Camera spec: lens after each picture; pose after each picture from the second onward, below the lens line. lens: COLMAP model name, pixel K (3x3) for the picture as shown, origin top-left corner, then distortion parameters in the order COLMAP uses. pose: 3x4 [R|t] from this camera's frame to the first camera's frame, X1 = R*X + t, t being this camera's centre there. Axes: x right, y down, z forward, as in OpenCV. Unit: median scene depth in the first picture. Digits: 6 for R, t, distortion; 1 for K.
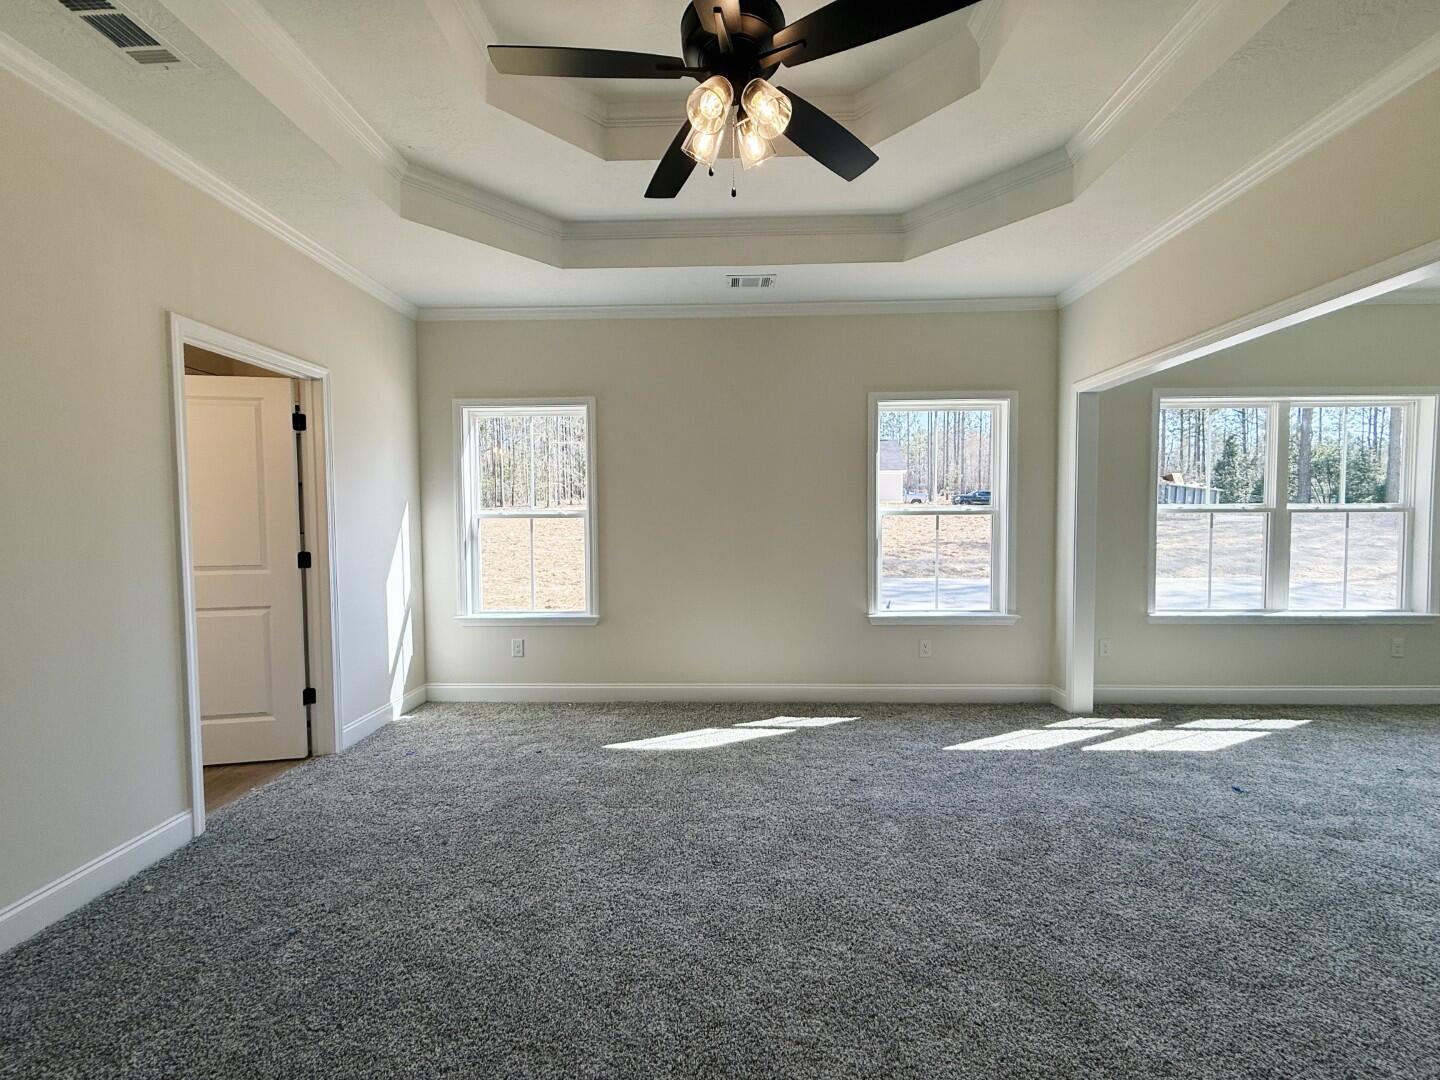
lens RADIAL K [[573.2, 0, 710.1], [0, 573.2, 526.0], [0, 0, 1]] dist [-0.001771, 0.000413]
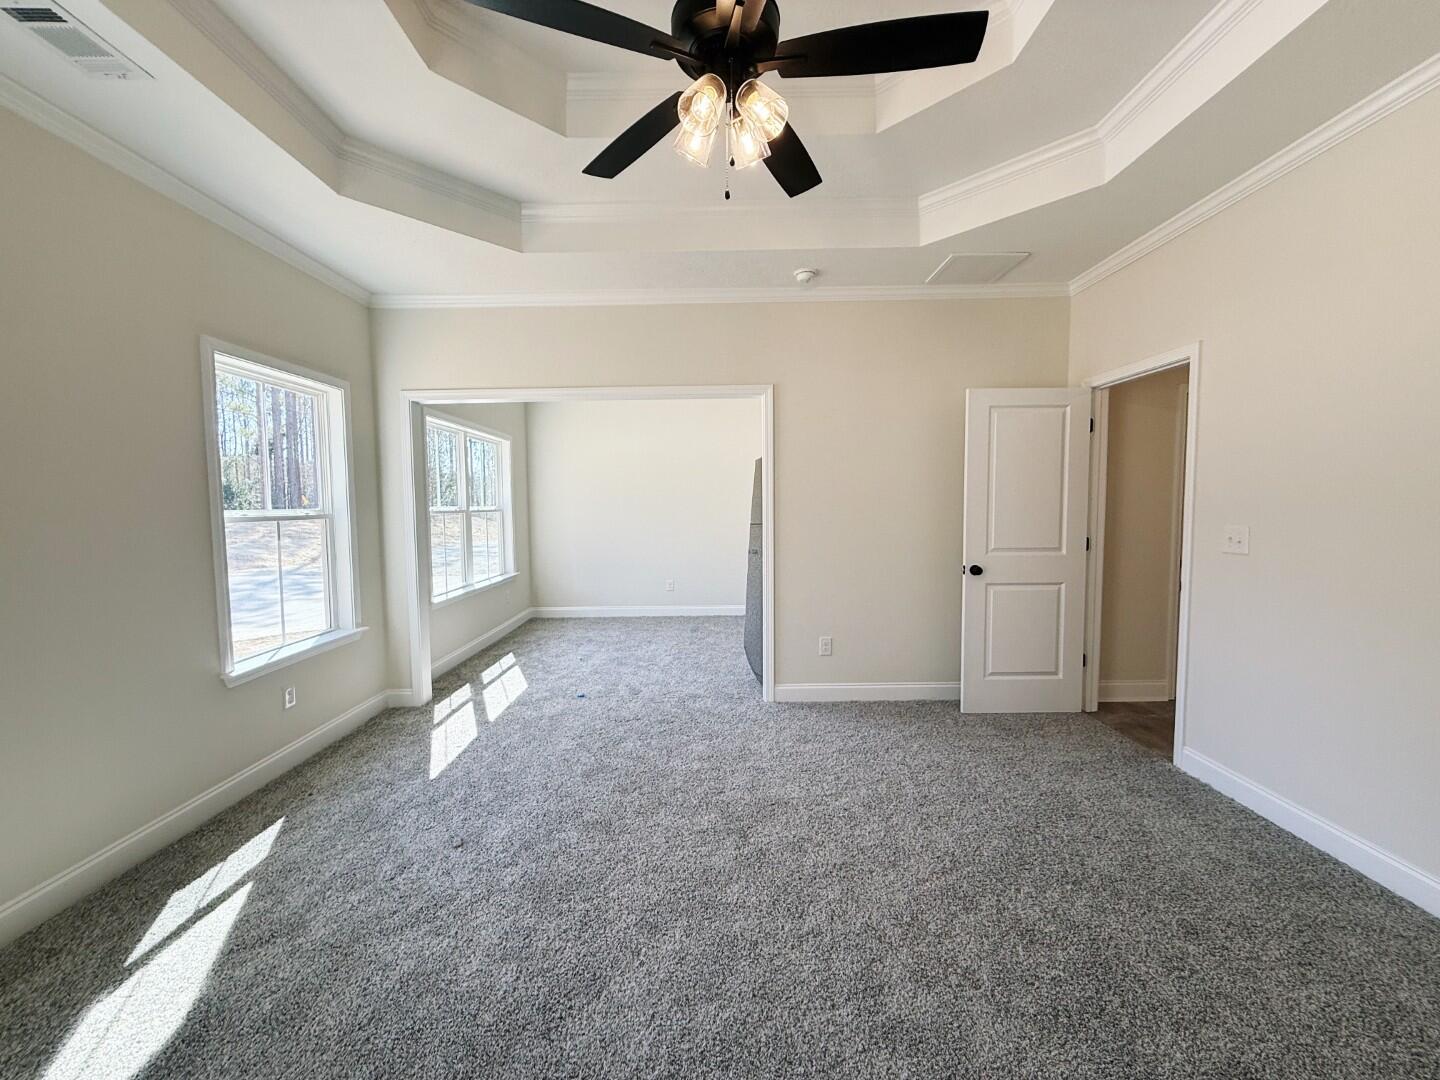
lens RADIAL K [[573.2, 0, 713.7], [0, 573.2, 535.5], [0, 0, 1]] dist [-0.001771, 0.000413]
pose [[-0.030260, -0.051185, 0.998231, -0.447260], [0.027433, 0.998269, 0.052019, -0.029156], [-0.999166, 0.028959, -0.028804, 0.508216]]
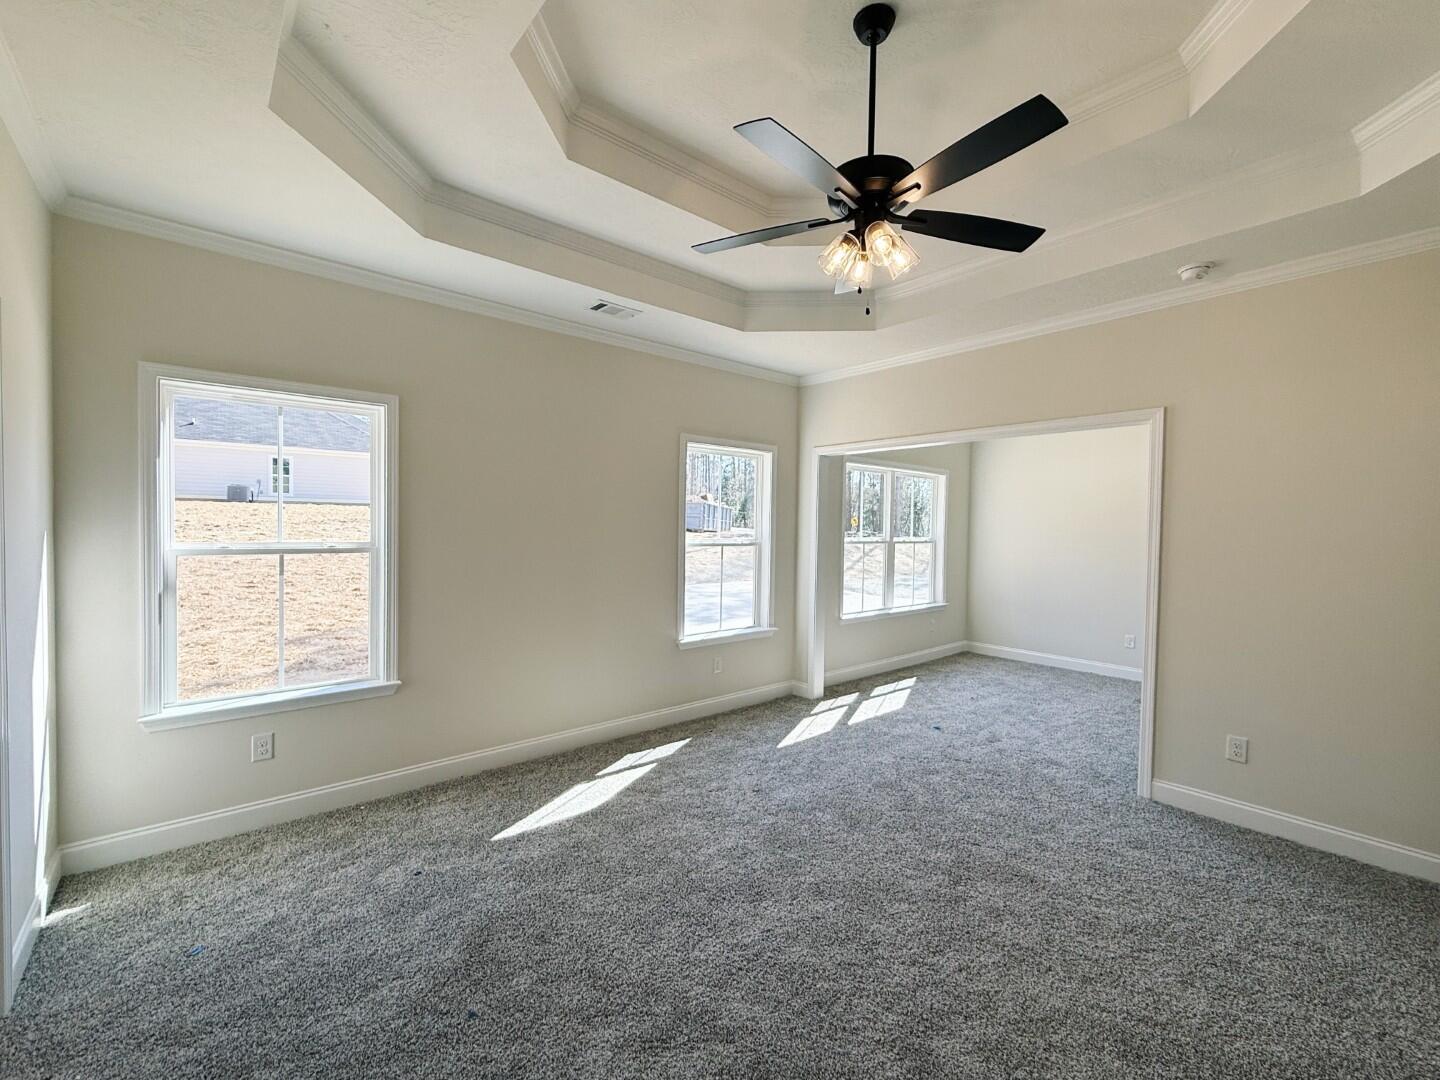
lens RADIAL K [[609.5, 0, 715.4], [0, 609.5, 530.9], [0, 0, 1]] dist [-0.002443, 0.000282]
pose [[0.740661, 0.009800, 0.671807, -0.497678], [-0.008515, 0.999950, -0.005199, -0.051908], [-0.671825, -0.001870, 0.740708, 0.126143]]
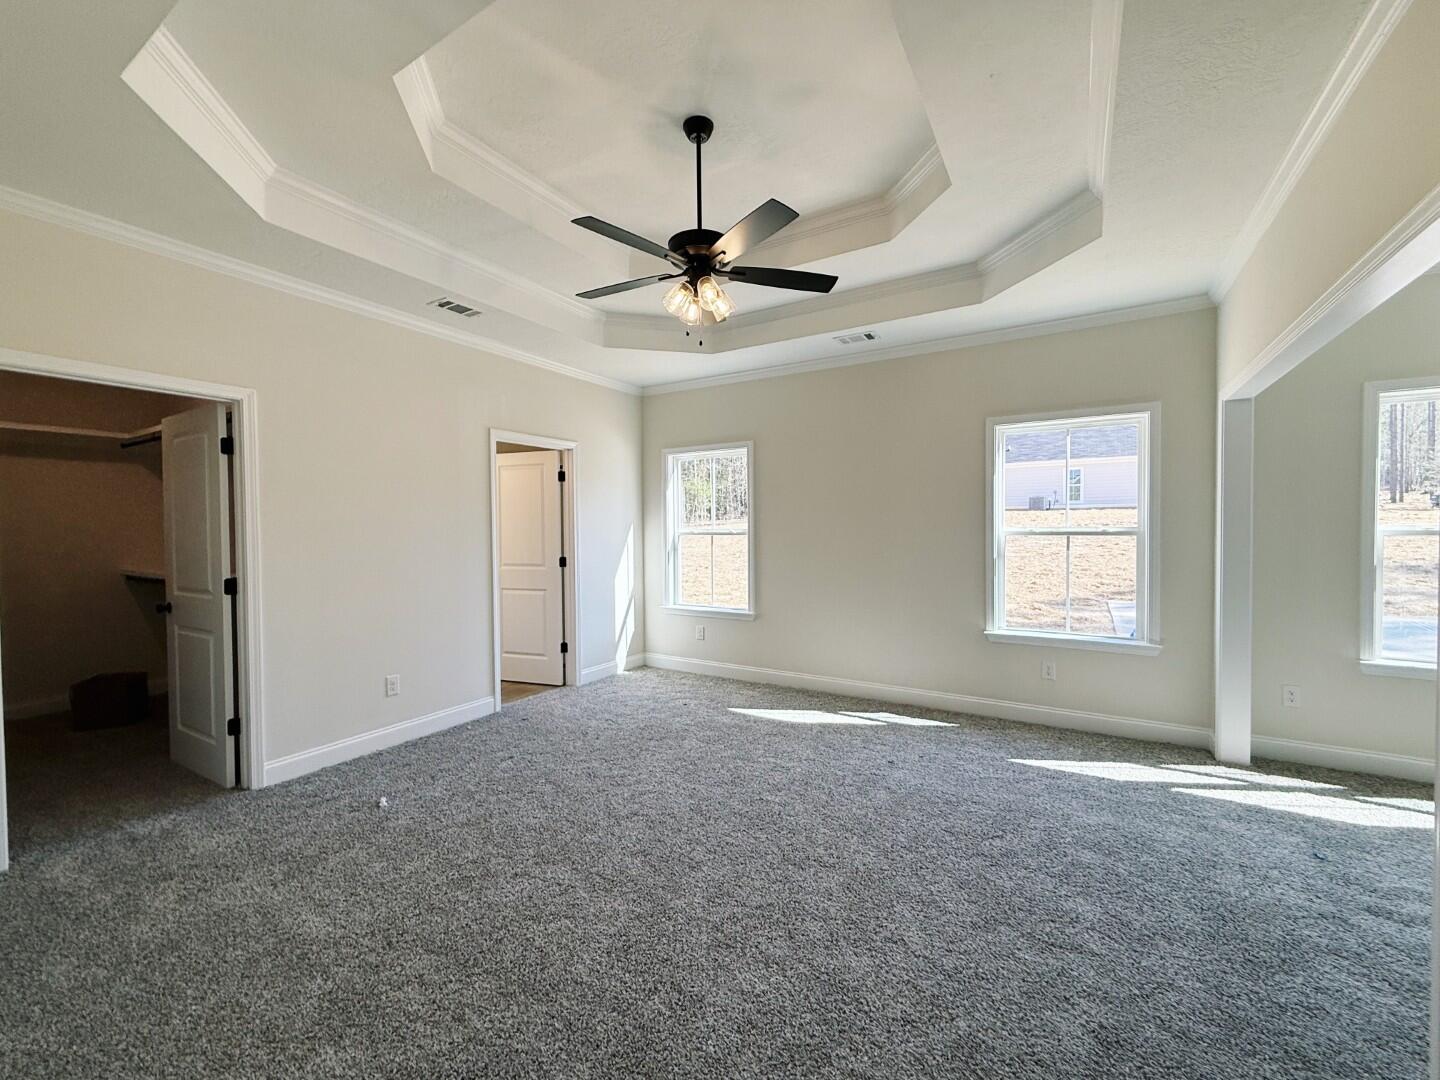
lens RADIAL K [[573.2, 0, 710.0], [0, 573.2, 525.4], [0, 0, 1]] dist [-0.001771, 0.000413]
pose [[0.869384, -0.000837, -0.494136, 0.404018], [-0.006648, 0.999888, -0.013390, -0.022982], [0.494092, 0.014926, 0.869282, -0.176647]]
